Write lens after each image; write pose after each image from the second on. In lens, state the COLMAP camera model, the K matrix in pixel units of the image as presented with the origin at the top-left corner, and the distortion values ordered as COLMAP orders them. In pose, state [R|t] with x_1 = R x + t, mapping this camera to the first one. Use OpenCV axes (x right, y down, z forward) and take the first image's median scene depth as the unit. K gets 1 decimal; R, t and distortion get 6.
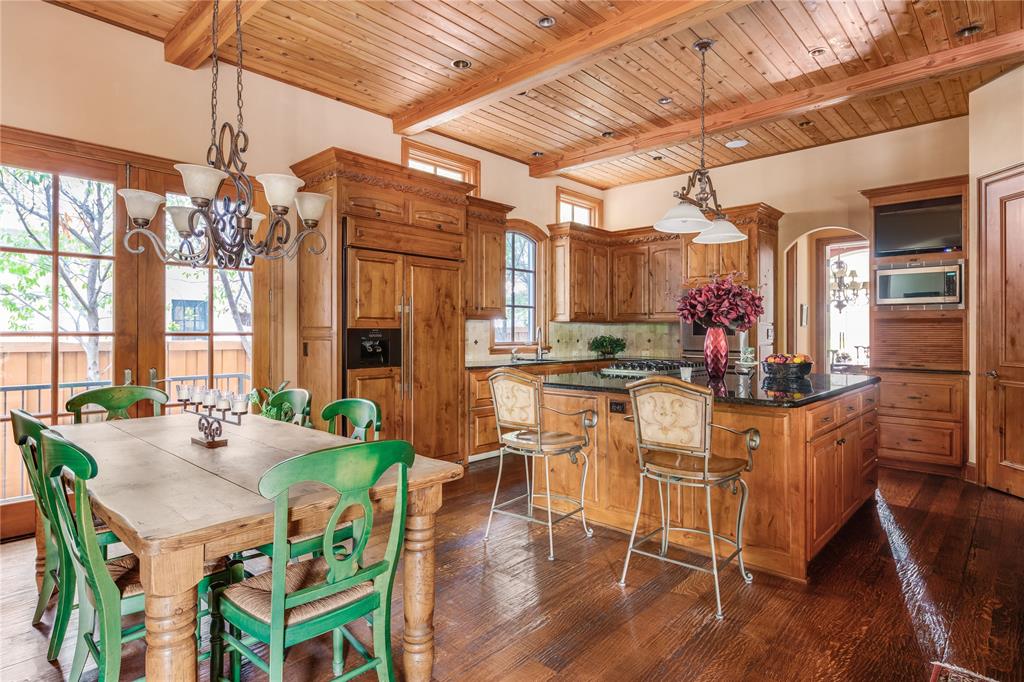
lens RADIAL K [[556.4, 0, 510.8], [0, 556.4, 333.3], [0, 0, 1]] dist [-0.002958, 0.000693]
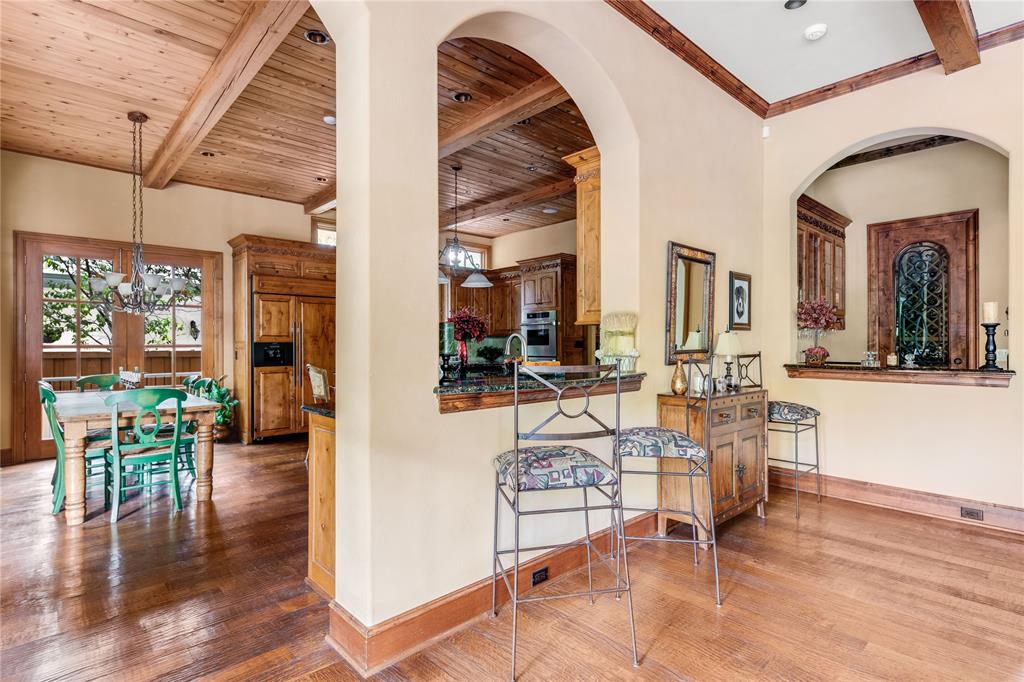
lens RADIAL K [[515.0, 0, 513.4], [0, 515.0, 347.3], [0, 0, 1]] dist [0.004725, 0.000156]
pose [[0.997091, -0.004672, -0.076078, 0.548218], [0.005193, 0.999964, 0.006650, -0.000567], [0.076044, -0.007026, 0.997080, -0.434400]]
